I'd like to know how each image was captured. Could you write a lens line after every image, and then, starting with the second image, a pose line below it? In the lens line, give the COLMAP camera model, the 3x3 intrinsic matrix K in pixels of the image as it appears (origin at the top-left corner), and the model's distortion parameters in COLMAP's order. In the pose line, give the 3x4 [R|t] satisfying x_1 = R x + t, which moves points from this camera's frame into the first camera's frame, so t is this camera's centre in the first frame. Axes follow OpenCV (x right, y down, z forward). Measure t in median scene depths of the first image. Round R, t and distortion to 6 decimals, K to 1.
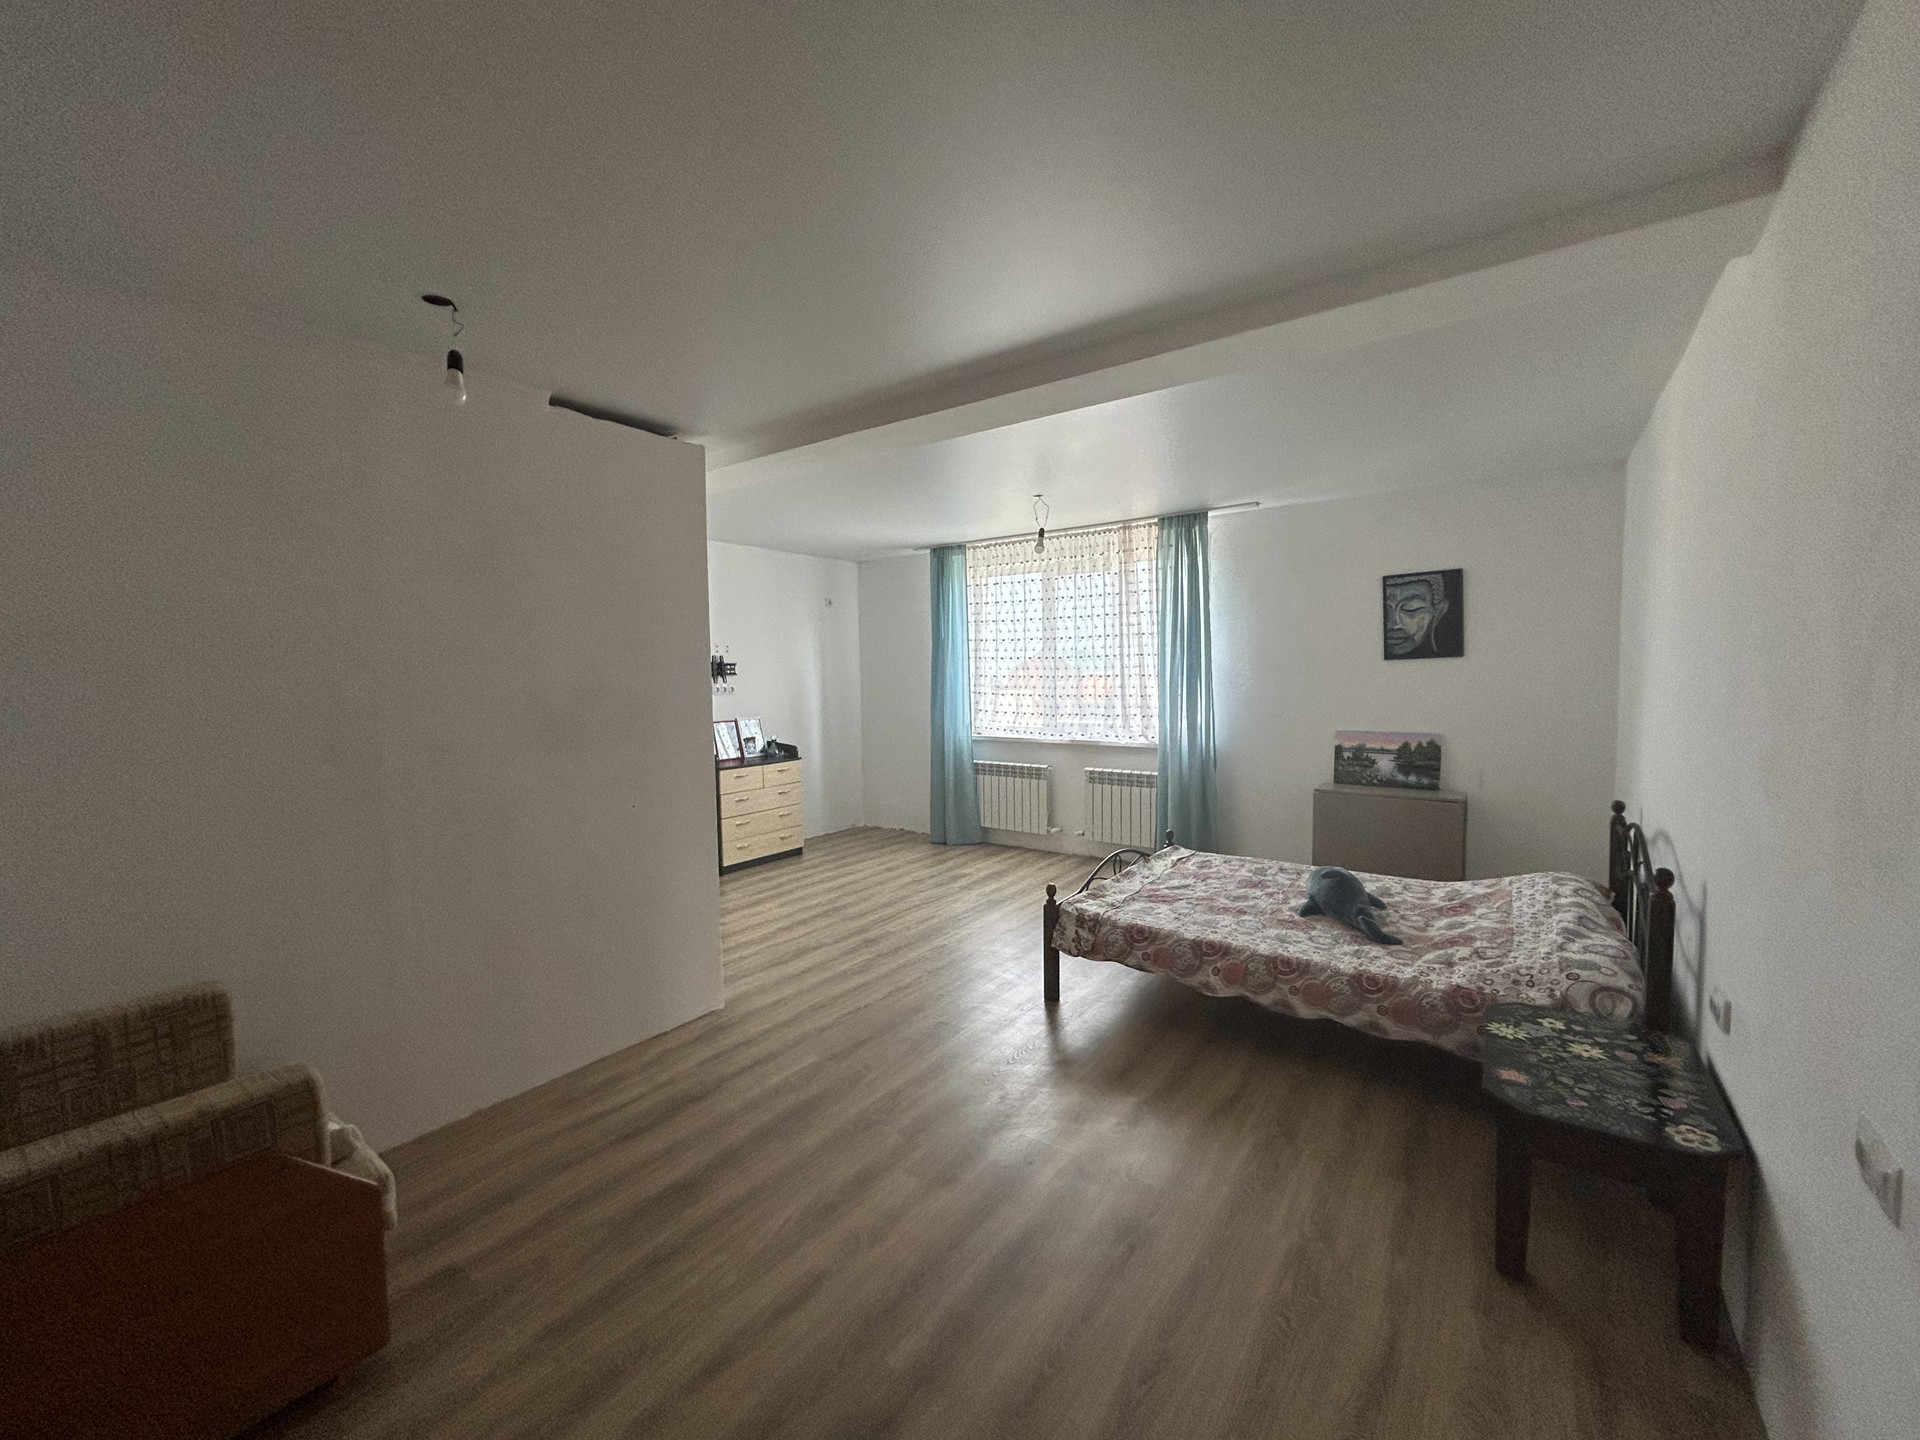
lens RADIAL K [[780.4, 0, 960.0], [0, 780.4, 720.0], [0, 0, 1]] dist [0.000395, 0.000002]
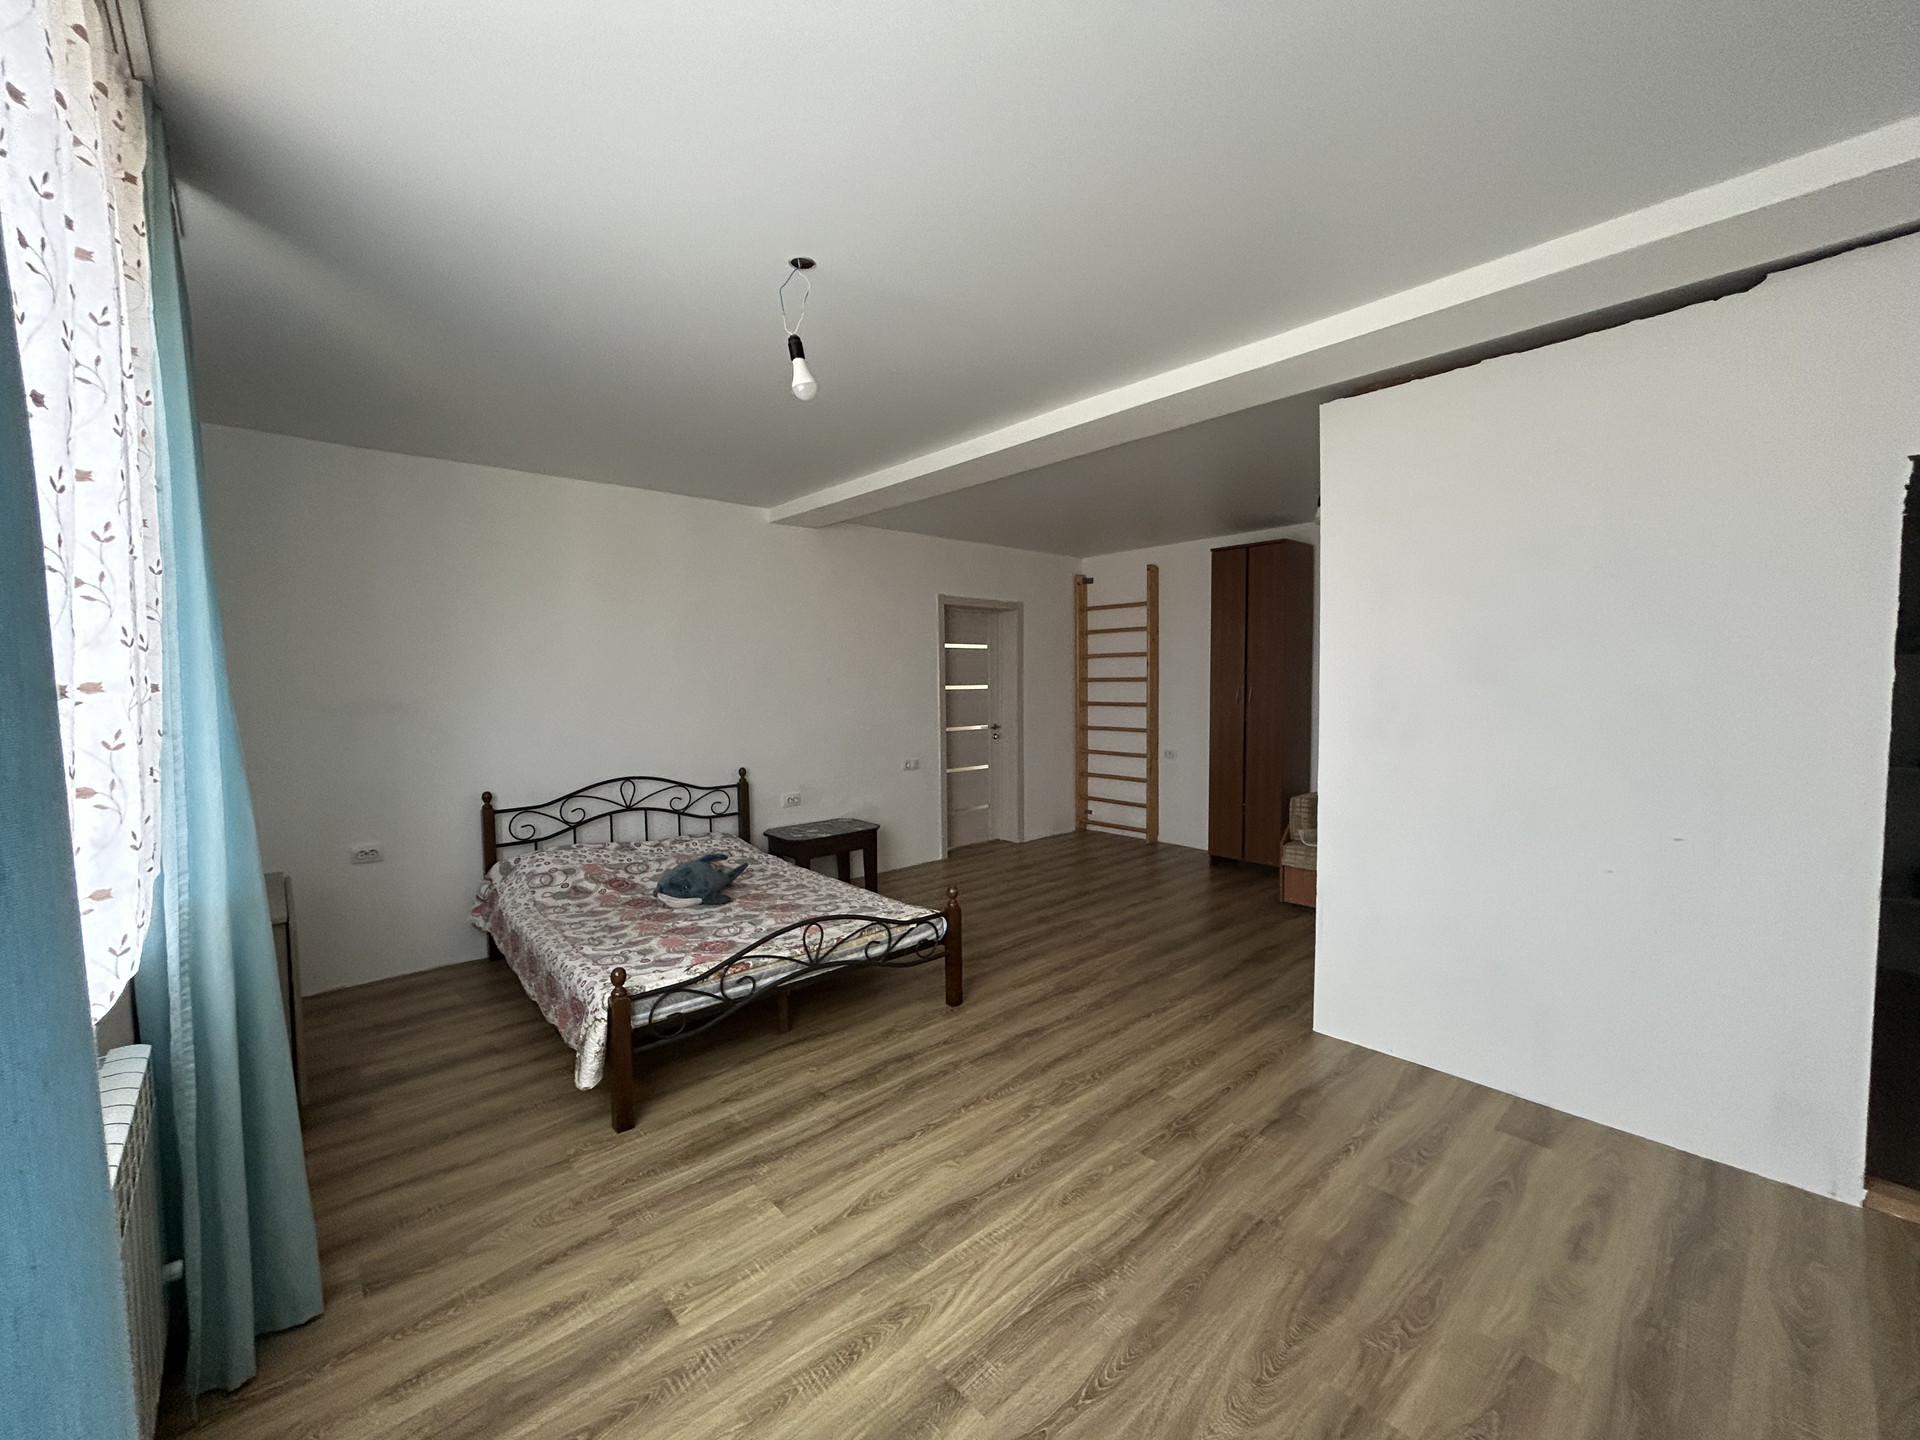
lens RADIAL K [[780.4, 0, 960.0], [0, 780.4, 720.0], [0, 0, 1]] dist [0.000395, 0.000002]
pose [[-0.977398, 0.016891, 0.210734, -0.076203], [0.041201, 0.992909, 0.111506, -0.077552], [-0.207356, 0.117668, -0.971163, 1.448063]]
